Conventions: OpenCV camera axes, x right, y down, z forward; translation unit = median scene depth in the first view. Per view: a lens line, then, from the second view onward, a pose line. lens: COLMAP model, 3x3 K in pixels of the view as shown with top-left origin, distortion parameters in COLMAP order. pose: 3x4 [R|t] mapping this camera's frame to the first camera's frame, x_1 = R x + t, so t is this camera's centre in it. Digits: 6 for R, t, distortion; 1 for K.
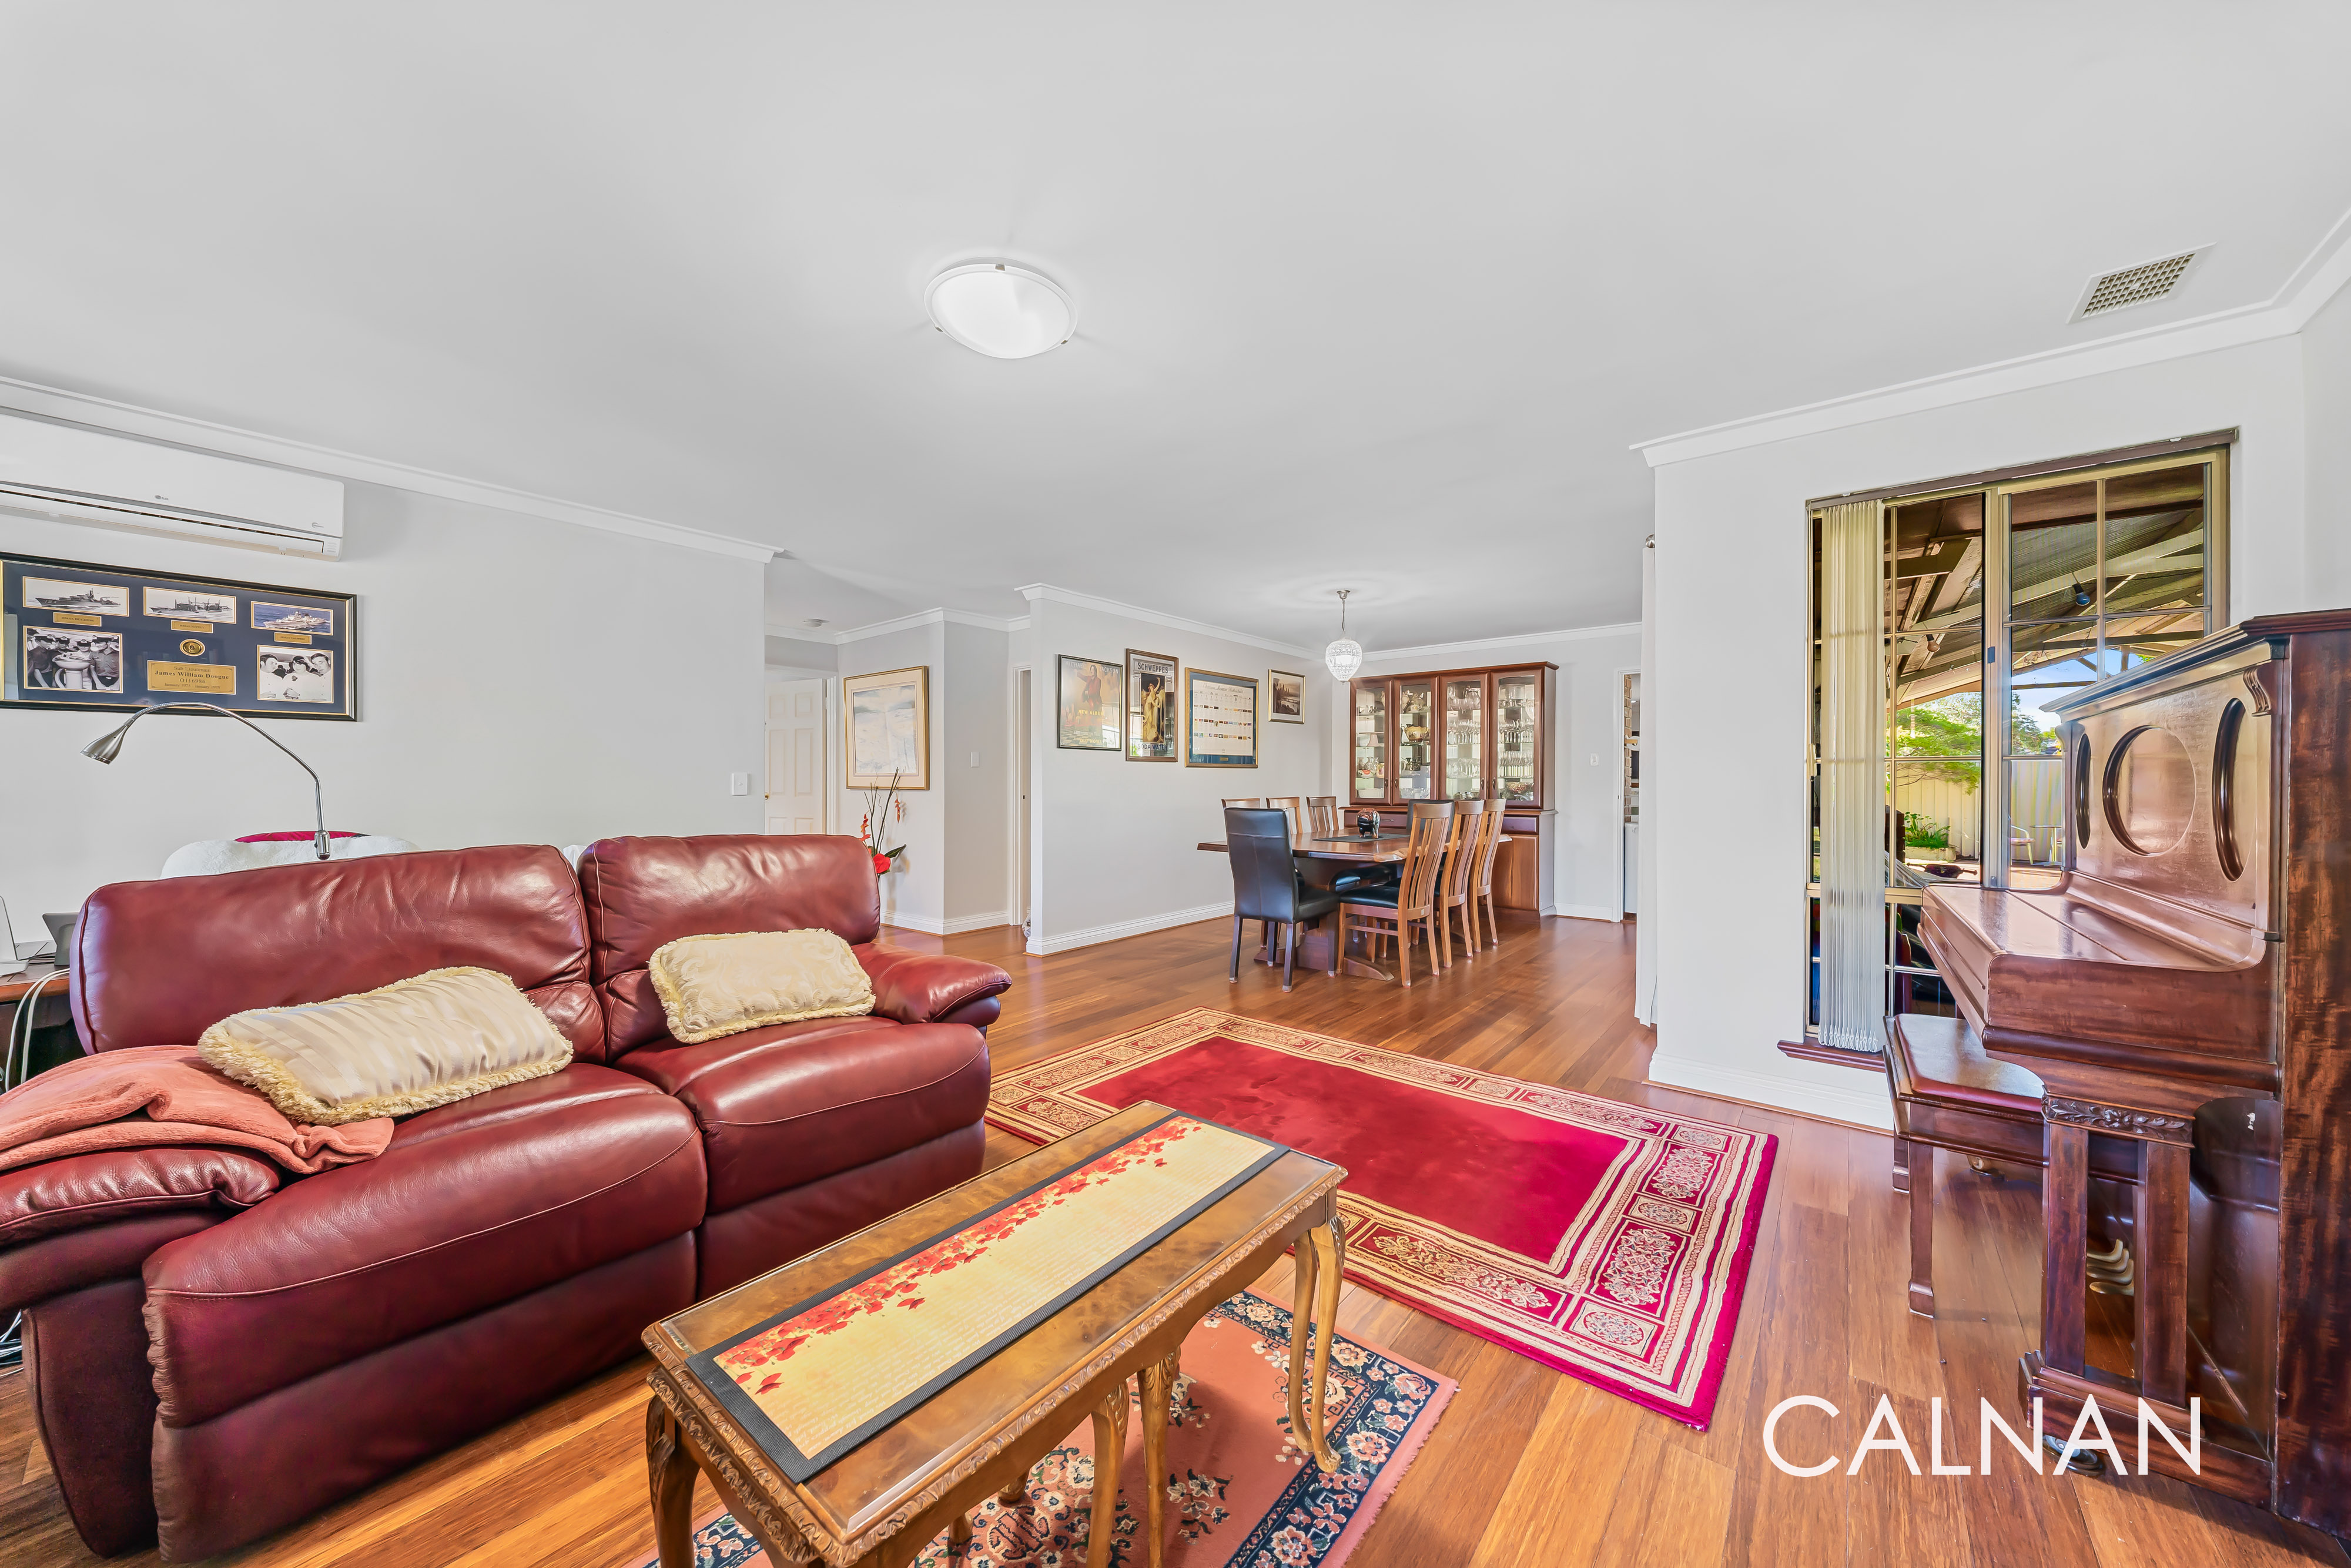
lens RADIAL K [[839.8, 0, 1176.2], [0, 839.8, 792.3], [0, 0, 1]] dist [0.003367, -0.000476]
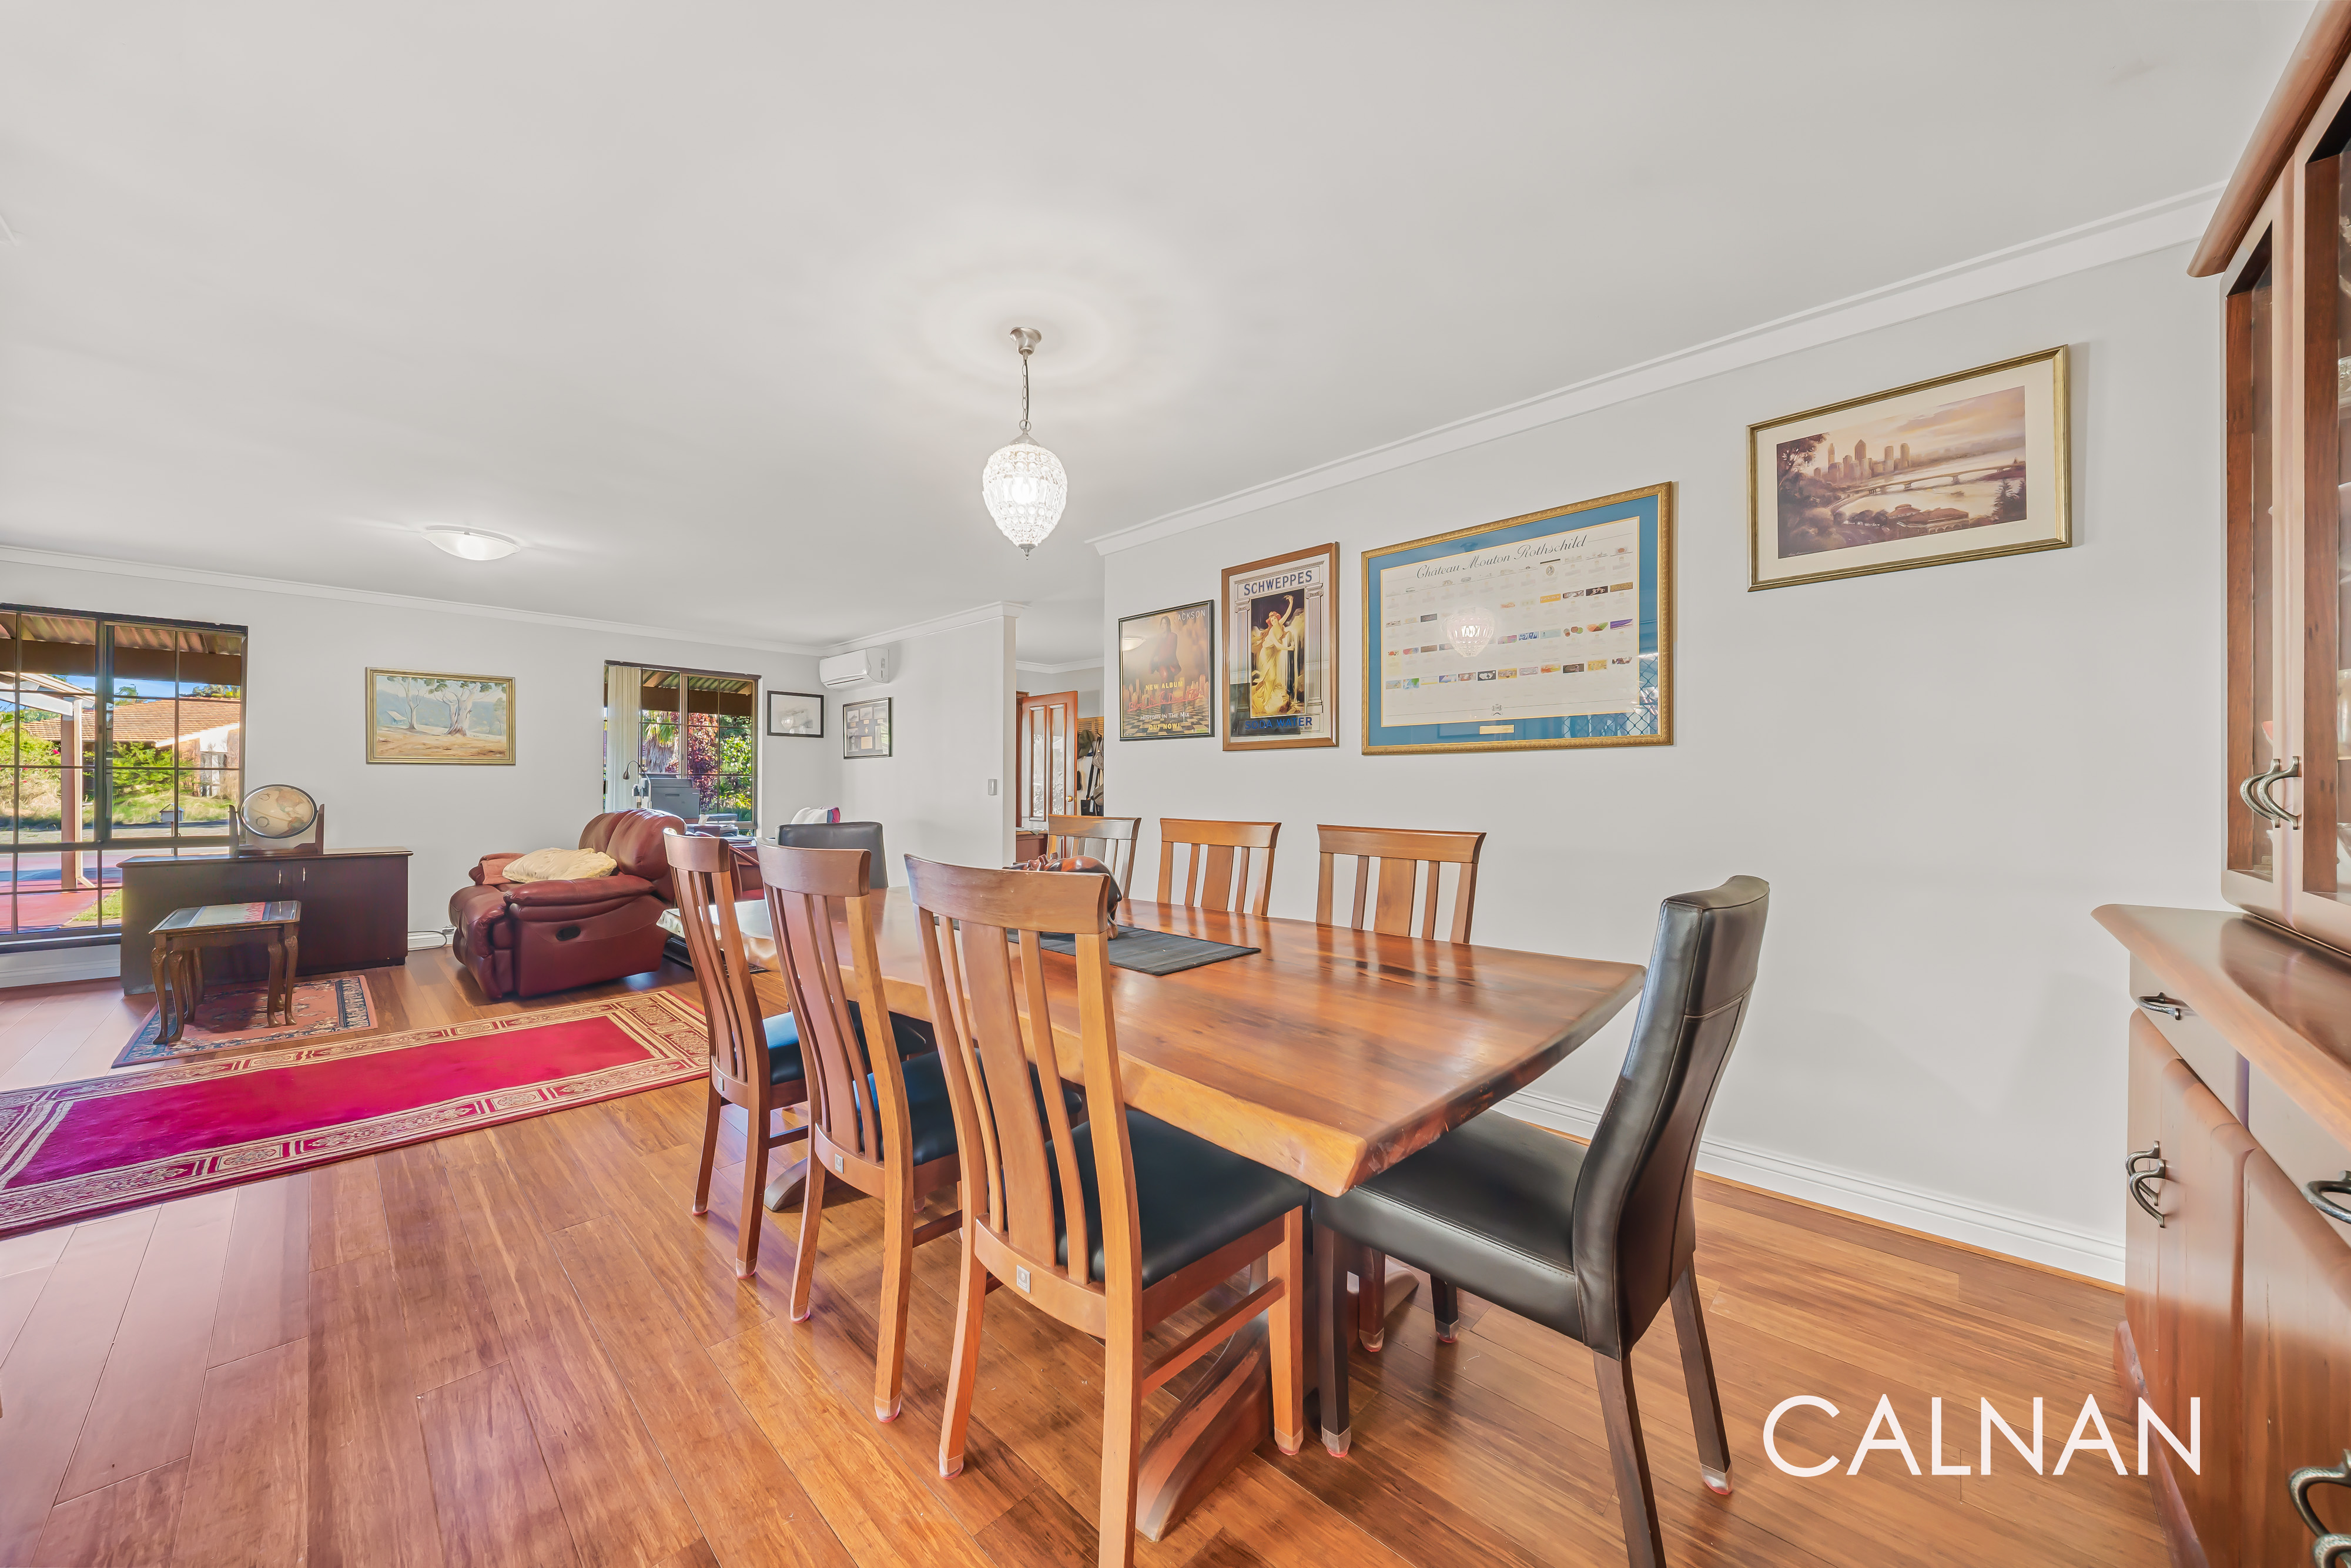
lens RADIAL K [[839.8, 0, 1172.0], [0, 839.8, 786.3], [0, 0, 1]] dist [0.003367, -0.000476]
pose [[-0.062167, -0.006566, -0.998044, 0.496662], [-0.004956, 0.999968, -0.006270, -0.009130], [0.998053, 0.004556, -0.062197, 0.908829]]
